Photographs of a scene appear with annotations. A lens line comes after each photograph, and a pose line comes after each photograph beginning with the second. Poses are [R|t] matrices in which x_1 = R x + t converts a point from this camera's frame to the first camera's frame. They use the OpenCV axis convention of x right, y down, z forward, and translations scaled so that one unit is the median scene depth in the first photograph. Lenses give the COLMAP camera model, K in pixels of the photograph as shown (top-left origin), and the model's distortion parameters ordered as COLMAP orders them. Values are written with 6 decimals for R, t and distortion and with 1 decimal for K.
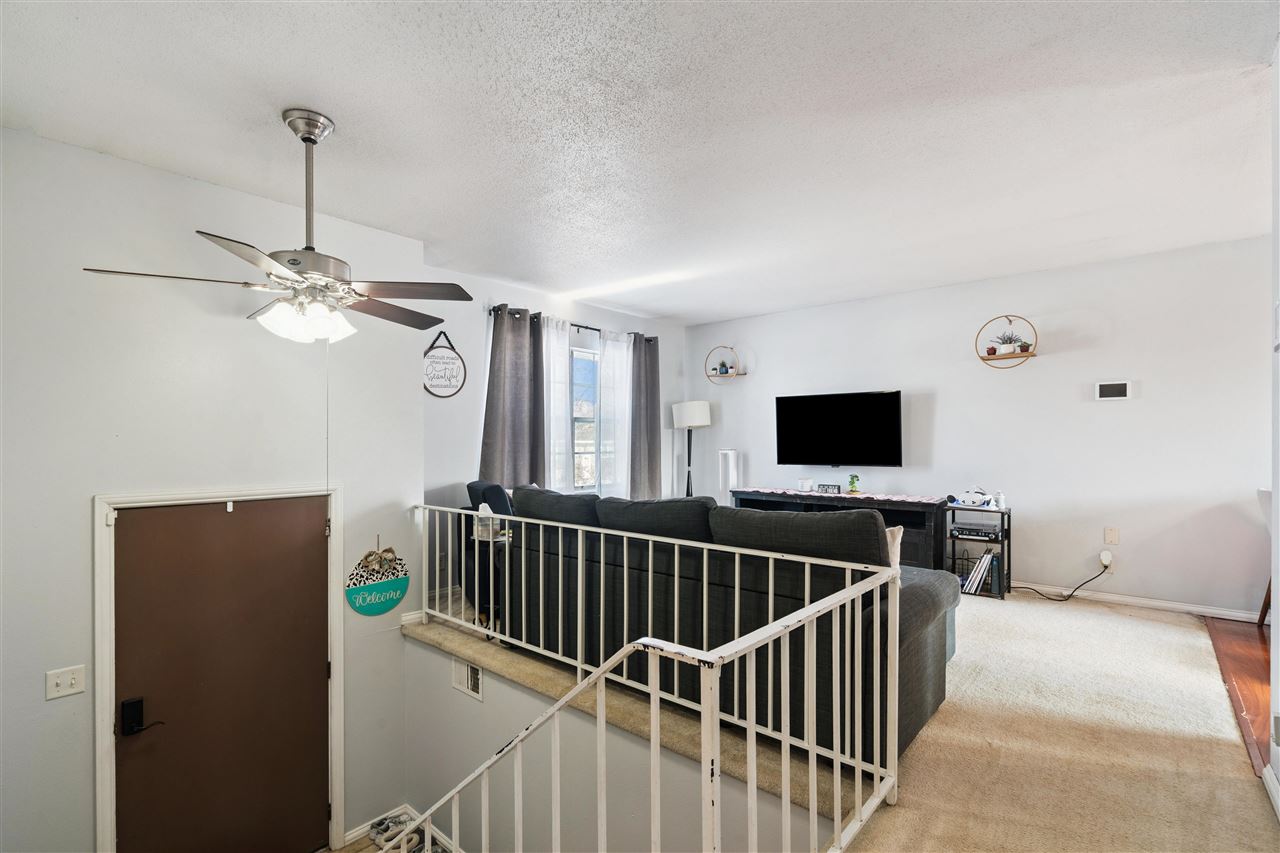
lens RADIAL K [[581.5, 0, 641.5], [0, 581.5, 429.1], [0, 0, 1]] dist [0.000137, 0.000377]
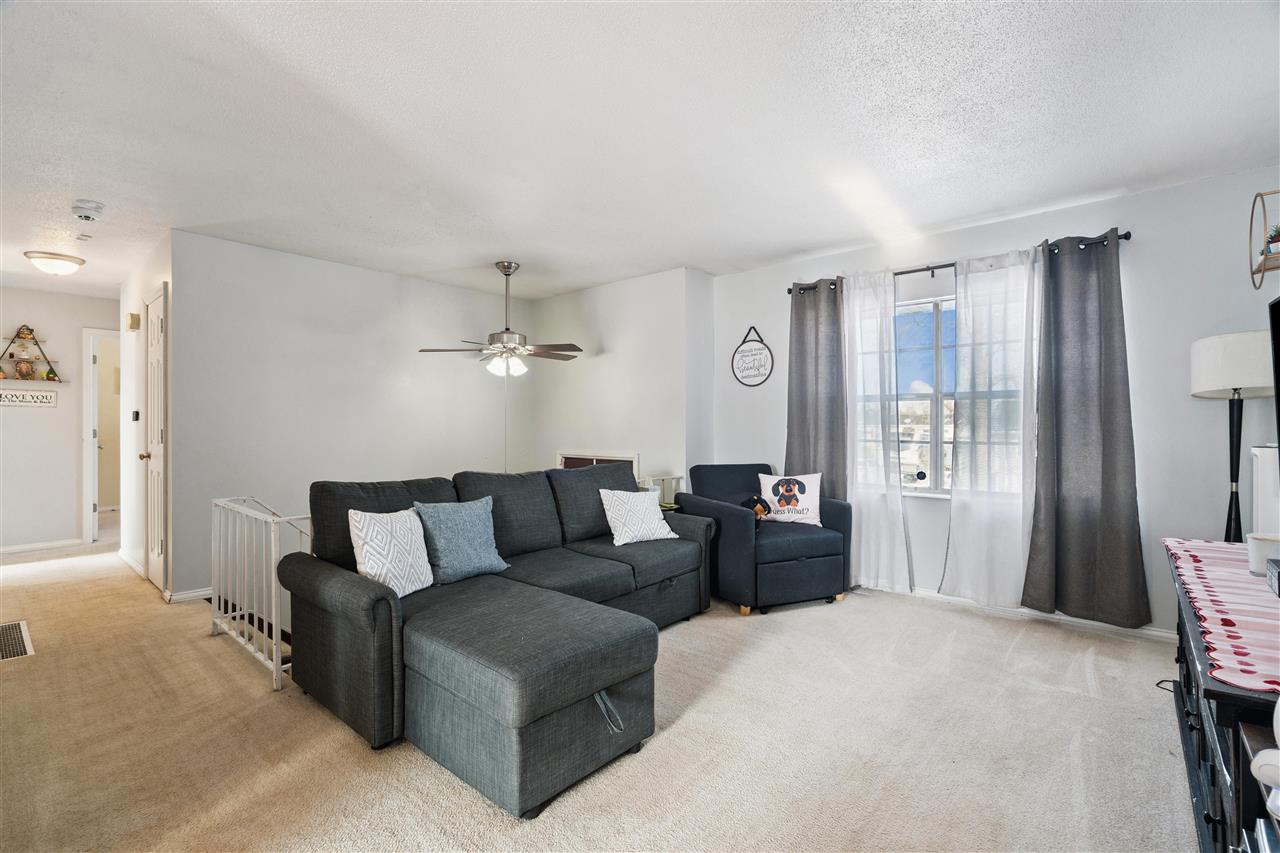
lens RADIAL K [[581.5, 0, 641.5], [0, 581.5, 429.1], [0, 0, 1]] dist [0.000137, 0.000377]
pose [[0.023794, 0.003933, -0.999709, 0.757203], [0.018400, 0.999821, 0.004372, 0.018164], [0.999548, -0.018499, 0.023717, 0.760320]]
